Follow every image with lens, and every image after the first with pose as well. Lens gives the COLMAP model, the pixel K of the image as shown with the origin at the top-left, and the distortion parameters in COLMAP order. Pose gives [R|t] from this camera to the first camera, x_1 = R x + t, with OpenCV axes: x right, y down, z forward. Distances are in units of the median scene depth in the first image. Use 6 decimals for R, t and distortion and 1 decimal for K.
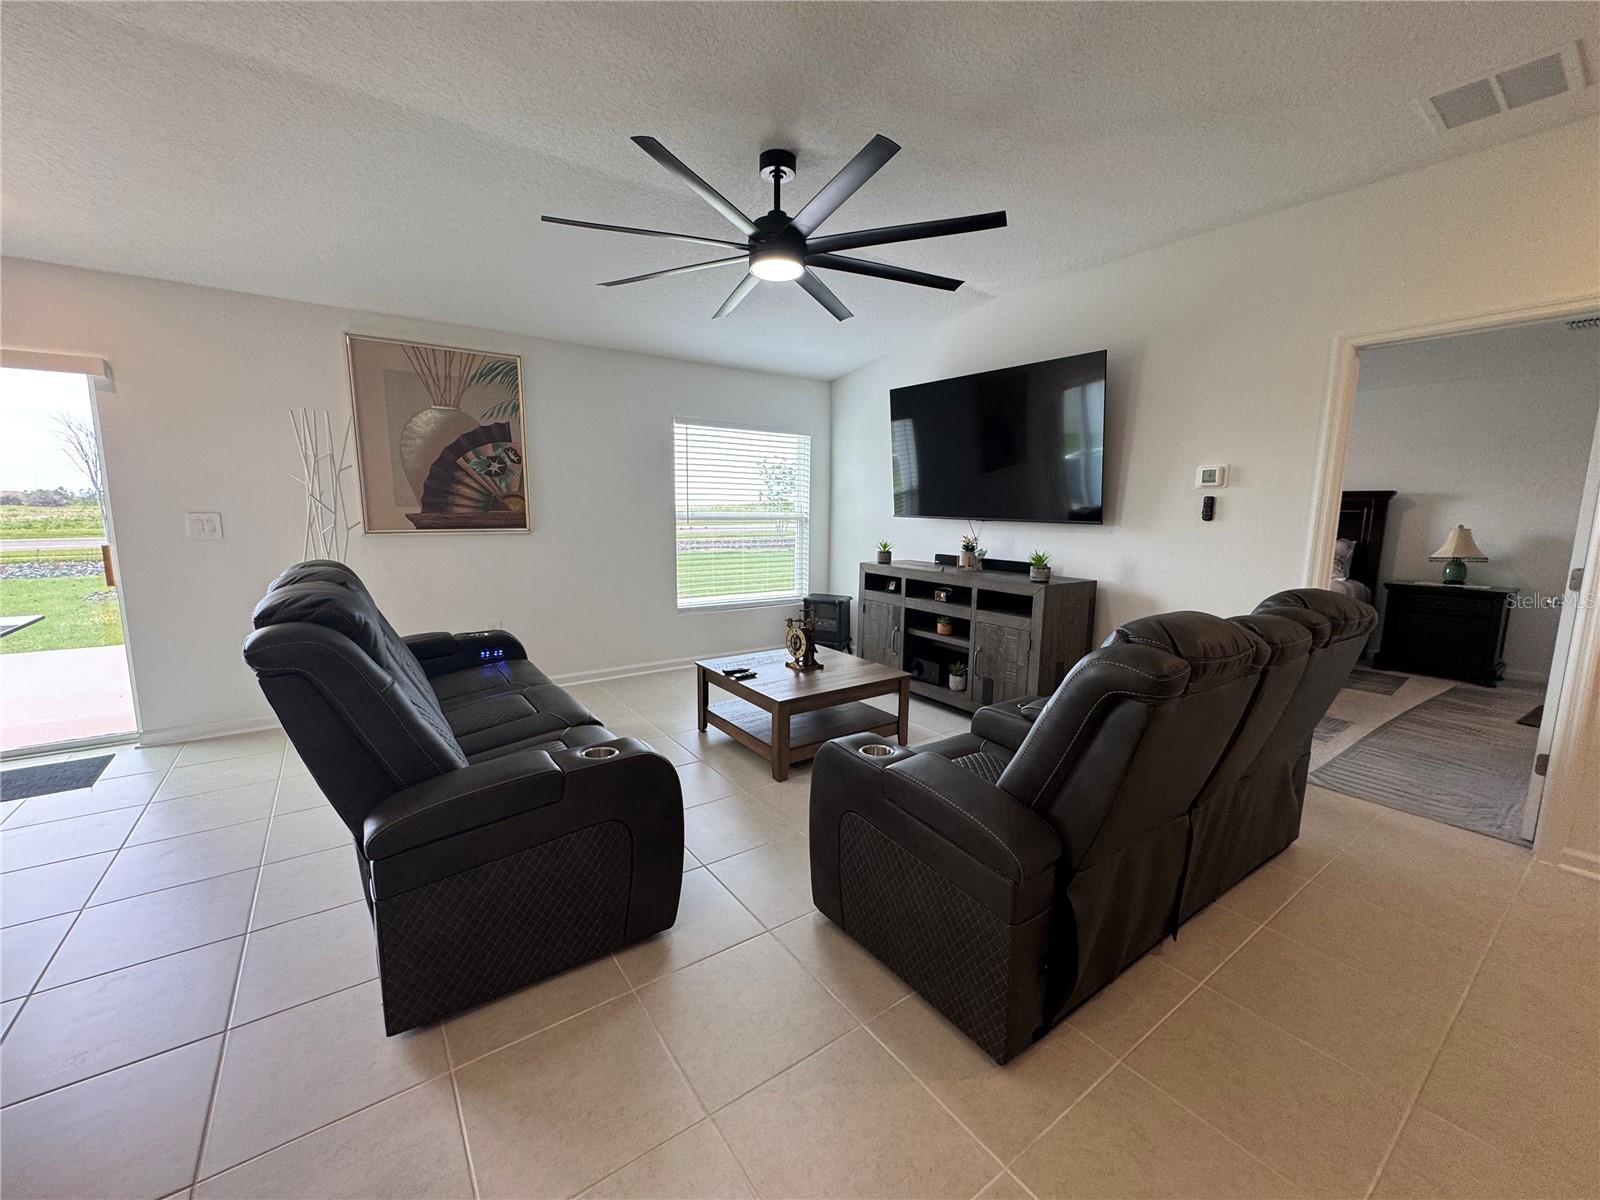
lens RADIAL K [[638.5, 0, 799.1], [0, 638.5, 599.5], [0, 0, 1]] dist [-0.002951, 0.000993]
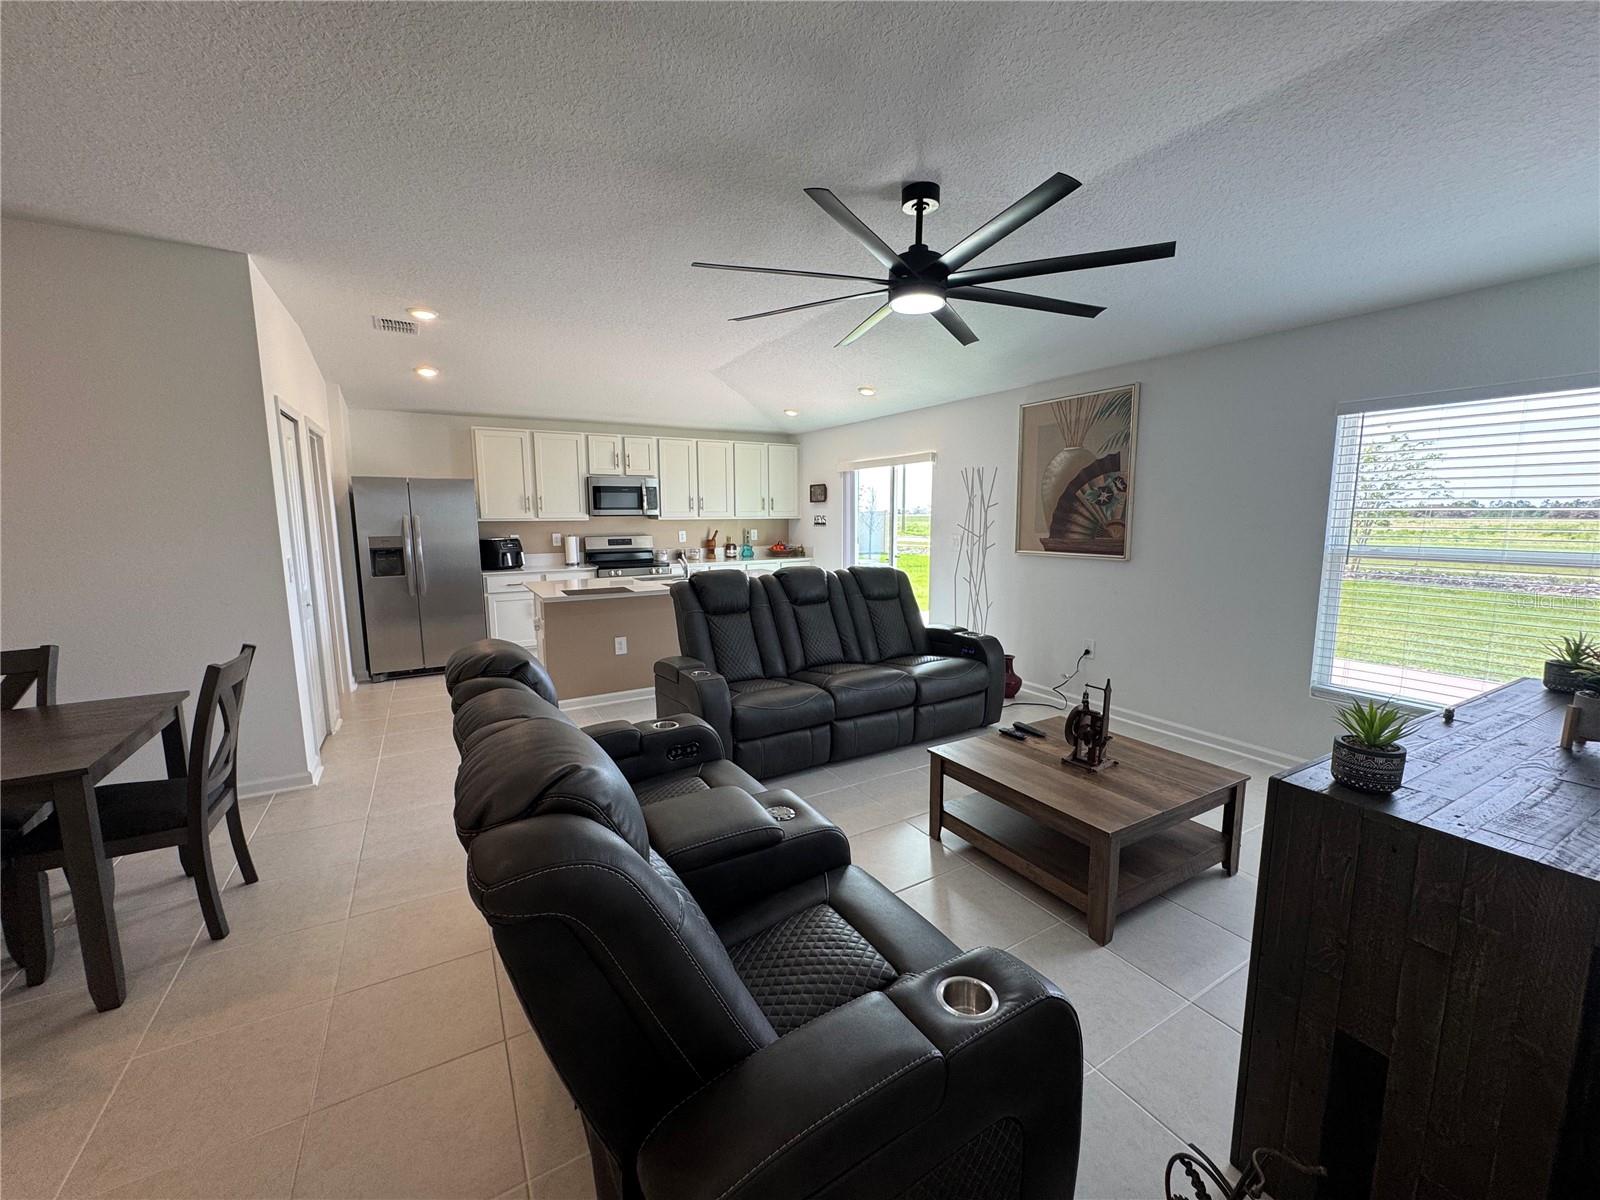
lens RADIAL K [[638.5, 0, 802.0], [0, 638.5, 599.4], [0, 0, 1]] dist [-0.002951, 0.000993]
pose [[-0.094678, 0.125144, -0.987611, 0.640848], [-0.140060, 0.980525, 0.137673, -0.117190], [0.985606, 0.151359, -0.075307, 0.618363]]
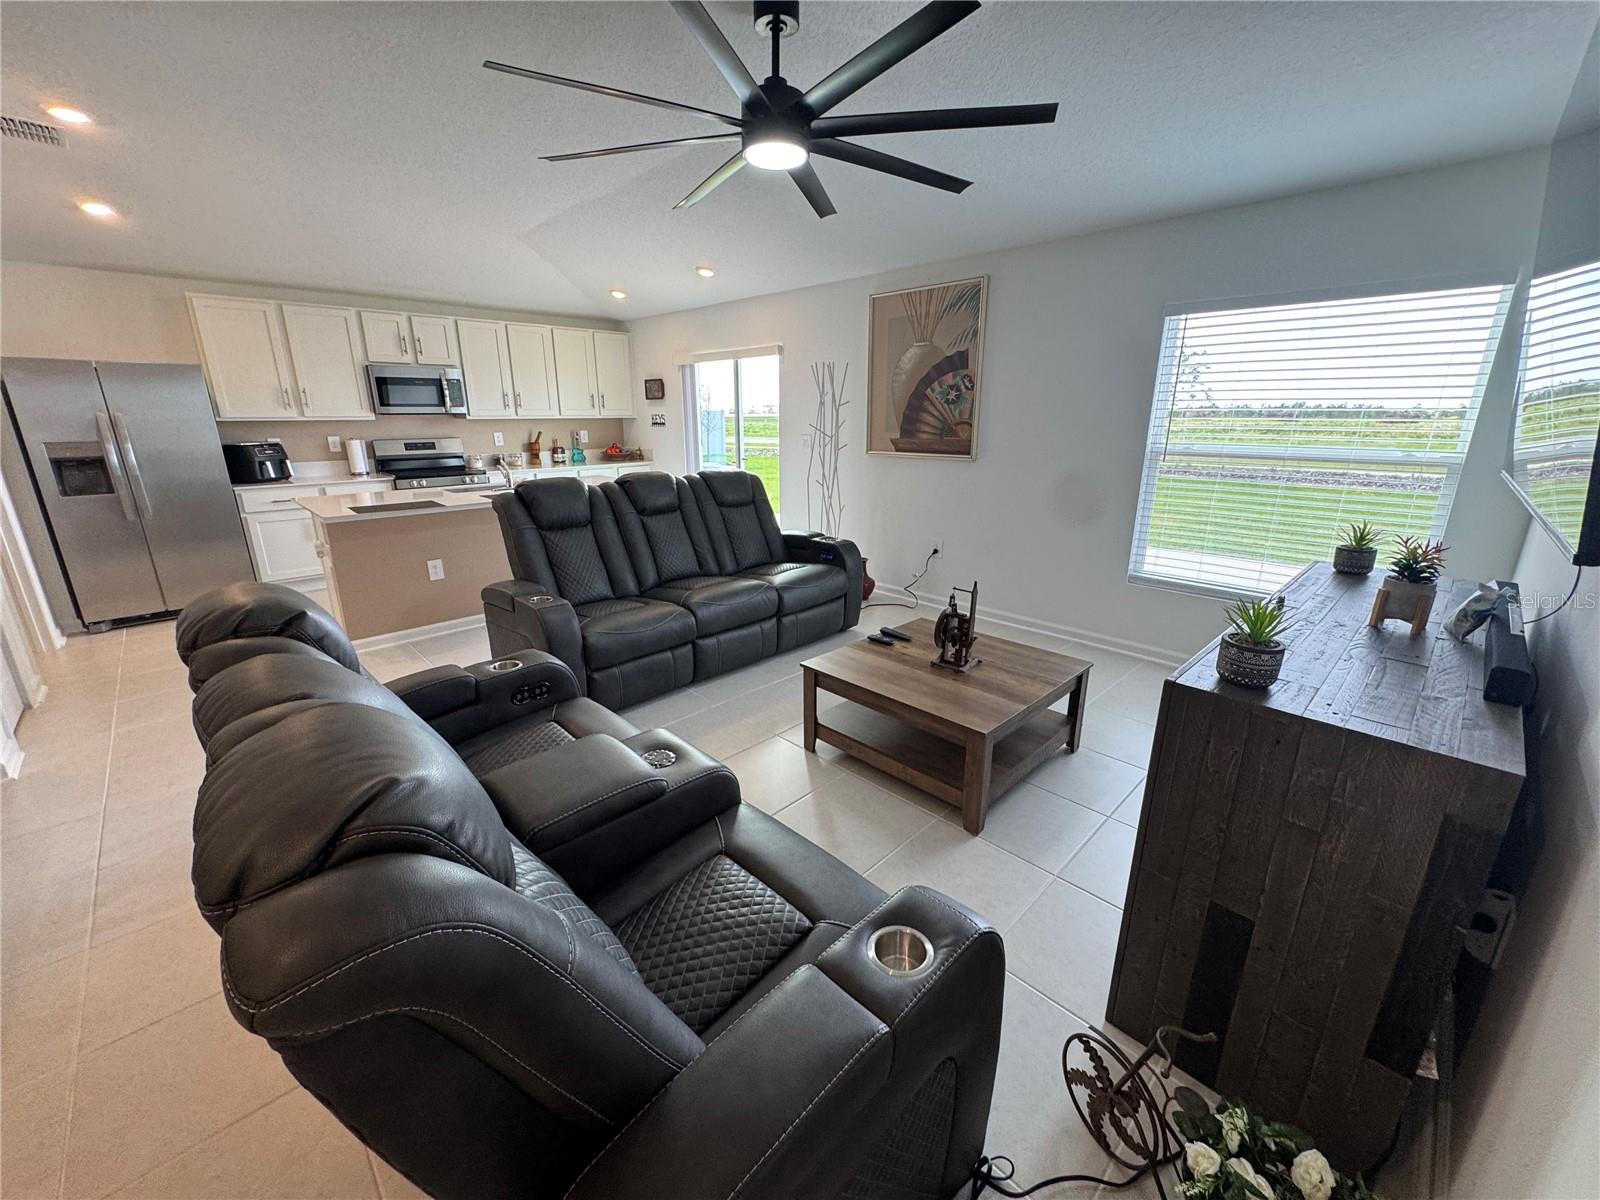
lens RADIAL K [[638.5, 0, 799.2], [0, 638.5, 599.9], [0, 0, 1]] dist [-0.002951, 0.000993]
pose [[0.152624, 0.270052, -0.950672, 0.583839], [-0.140264, 0.958123, 0.249651, -0.112141], [0.978280, 0.095242, 0.184111, 0.595791]]
